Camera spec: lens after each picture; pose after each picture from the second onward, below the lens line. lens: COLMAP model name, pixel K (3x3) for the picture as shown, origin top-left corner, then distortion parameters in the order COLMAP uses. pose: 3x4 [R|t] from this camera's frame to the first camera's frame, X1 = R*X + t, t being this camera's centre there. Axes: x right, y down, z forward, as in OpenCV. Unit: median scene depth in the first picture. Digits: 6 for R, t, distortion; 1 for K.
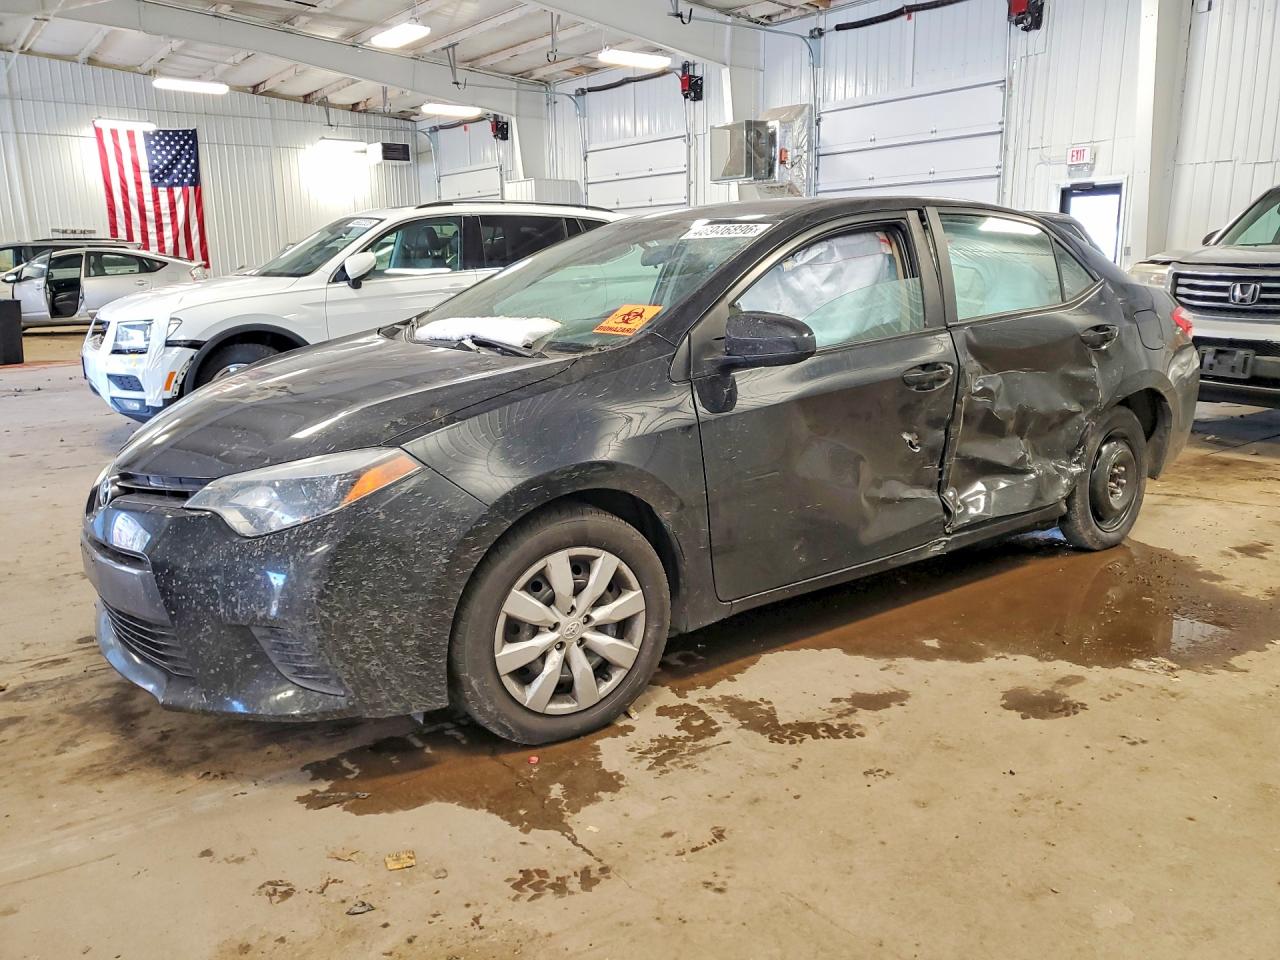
lens RADIAL K [[975.1, 0, 640.0], [0, 975.1, 480.0], [0, 0, 1]] dist [-0.002622, -0.000455]
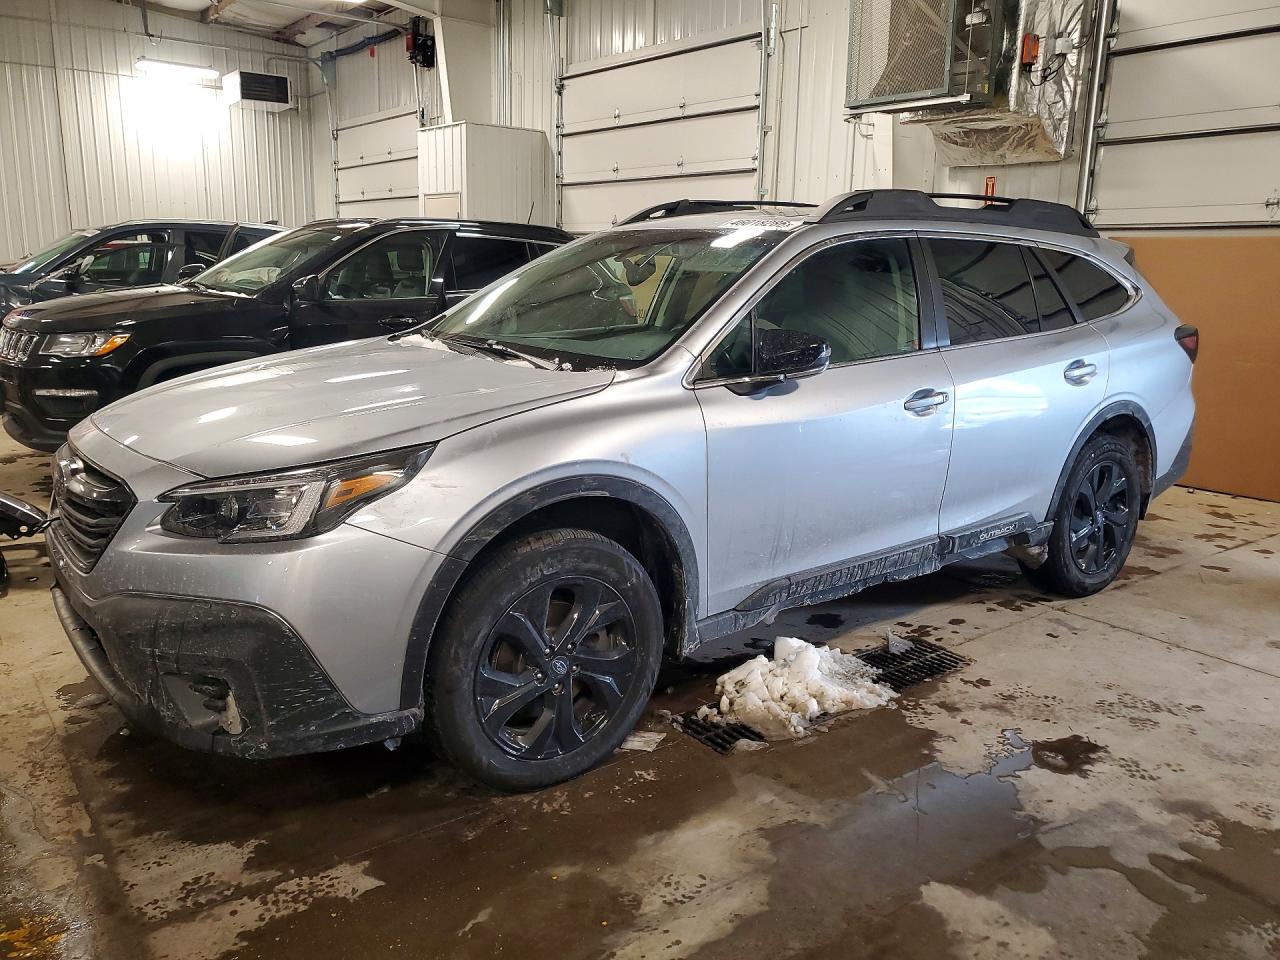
lens RADIAL K [[975.1, 0, 640.0], [0, 975.1, 480.0], [0, 0, 1]] dist [-0.002622, -0.000455]
pose [[0.999667, 0.025555, 0.003639, -0.007677], [-0.025579, 0.999649, 0.006836, -0.116230], [-0.003463, -0.006927, 0.999970, 0.450825]]
